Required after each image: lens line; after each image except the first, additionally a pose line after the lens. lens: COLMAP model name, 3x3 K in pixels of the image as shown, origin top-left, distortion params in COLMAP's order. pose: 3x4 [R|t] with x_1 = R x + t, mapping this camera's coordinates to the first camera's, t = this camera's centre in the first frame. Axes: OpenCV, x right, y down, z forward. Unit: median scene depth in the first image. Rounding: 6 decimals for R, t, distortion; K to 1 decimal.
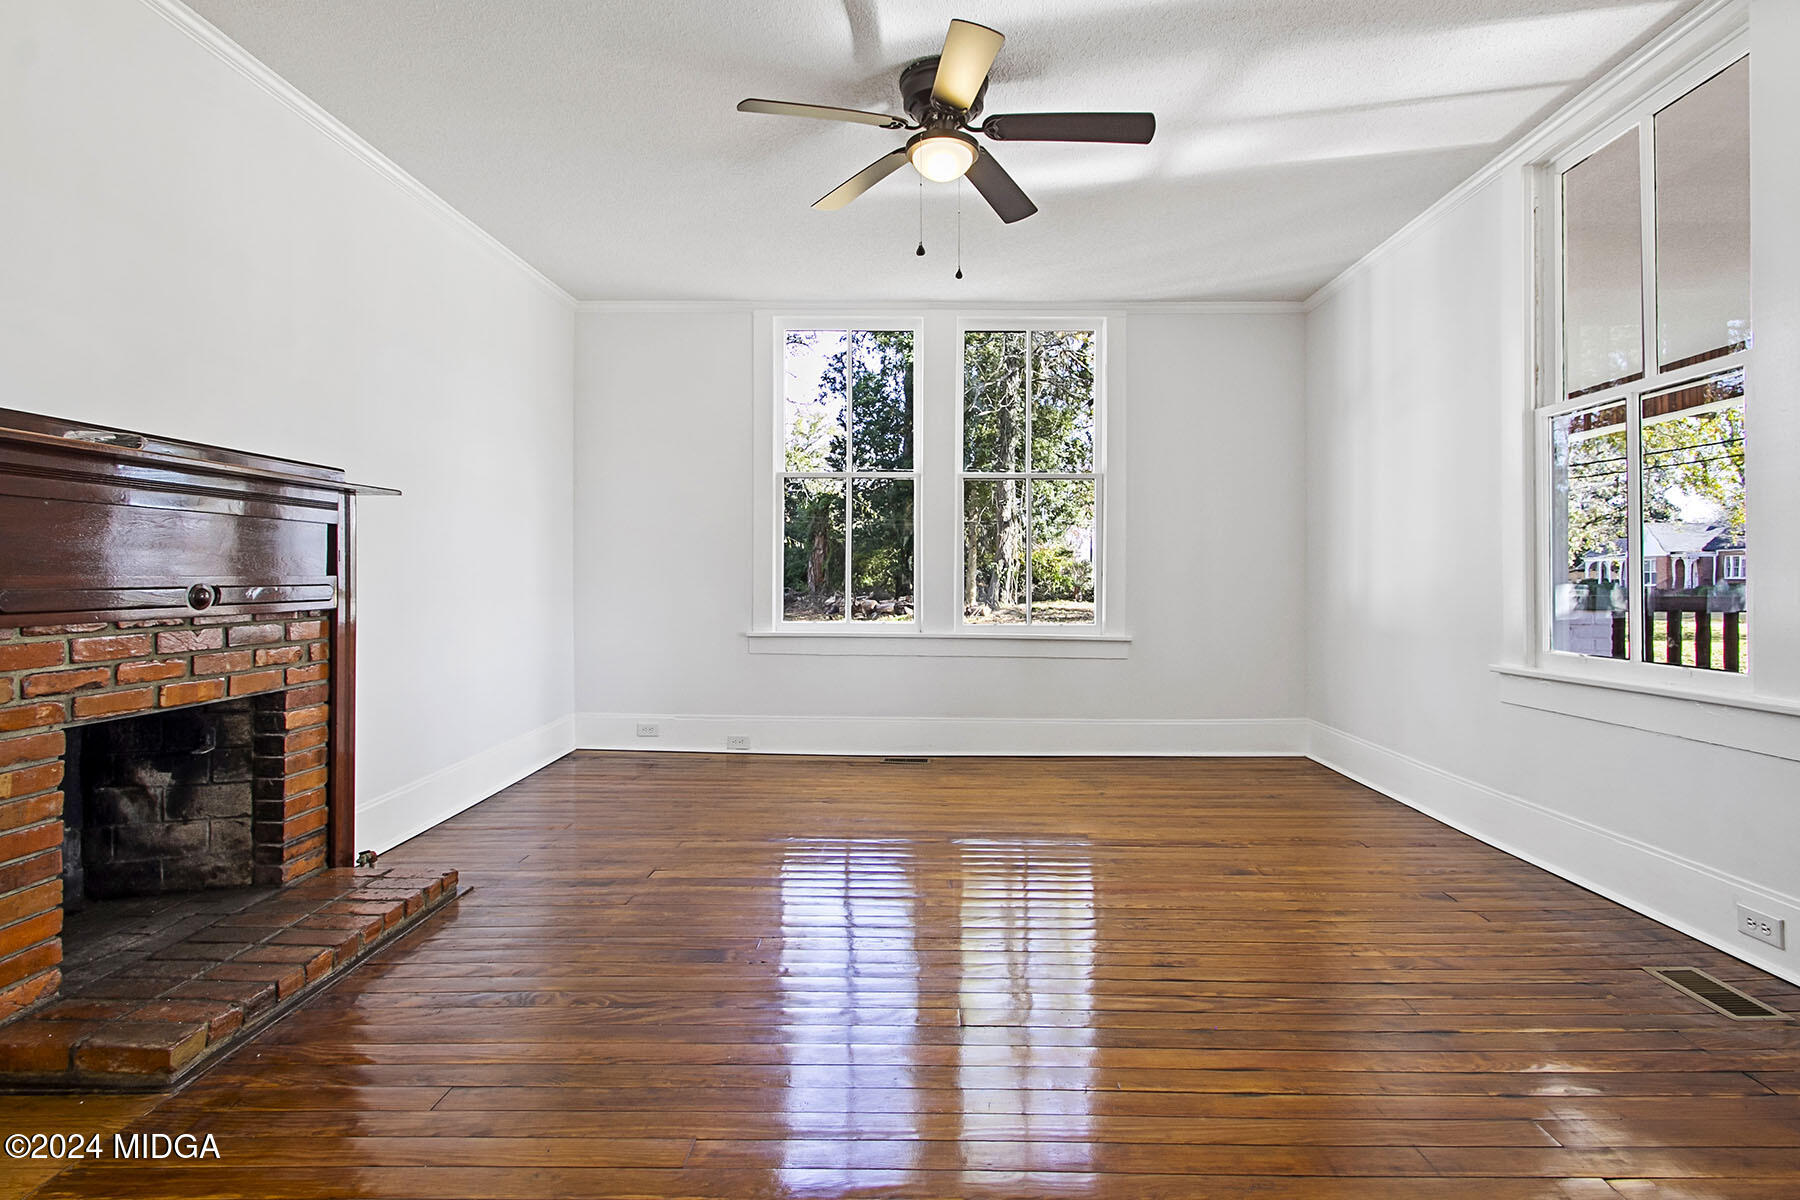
lens RADIAL K [[861.7, 0, 903.4], [0, 861.7, 589.7], [0, 0, 1]] dist [-0.001240, -0.002564]
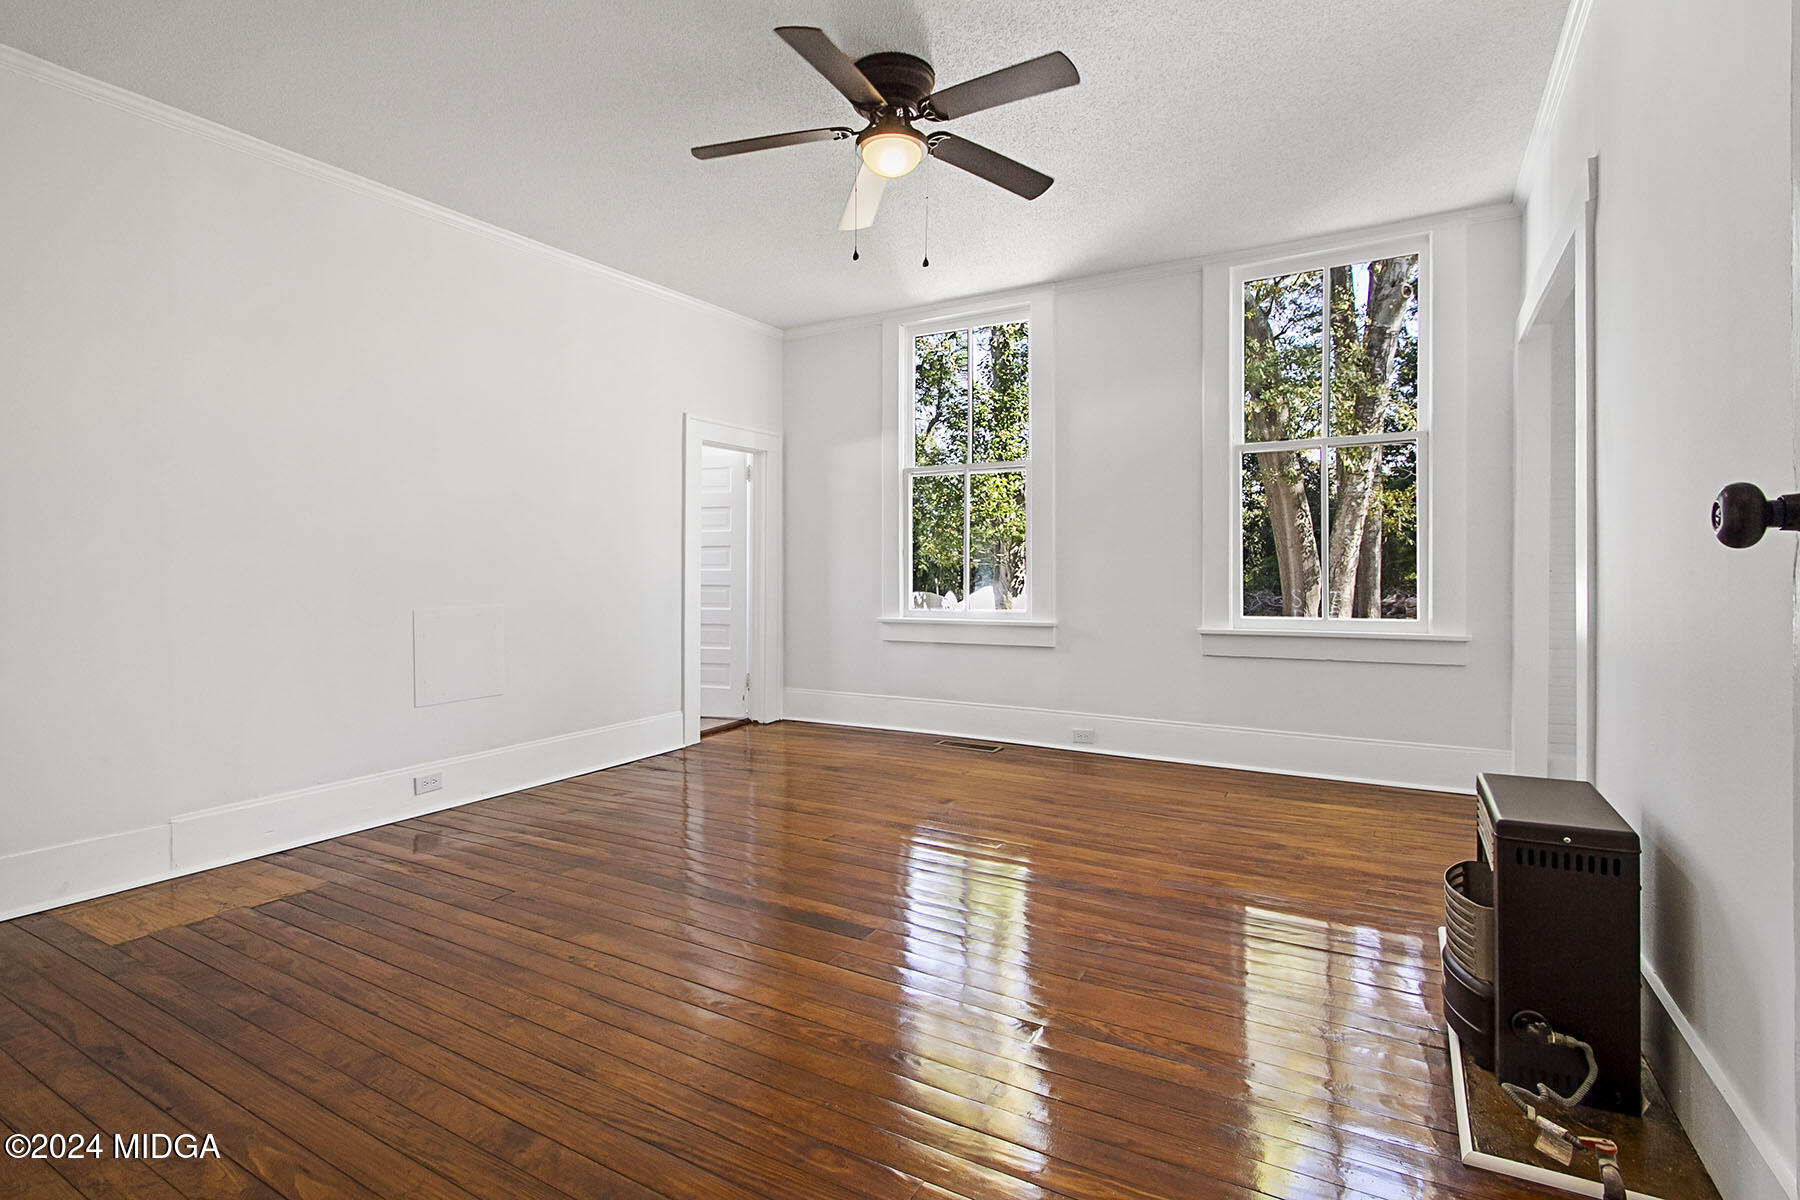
lens RADIAL K [[861.7, 0, 901.9], [0, 861.7, 596.0], [0, 0, 1]] dist [-0.001240, -0.002564]
pose [[0.878354, 0.003226, -0.478001, 0.528062], [0.002245, 0.999938, 0.010873, 0.014026], [0.478006, -0.010623, 0.878292, 0.096102]]
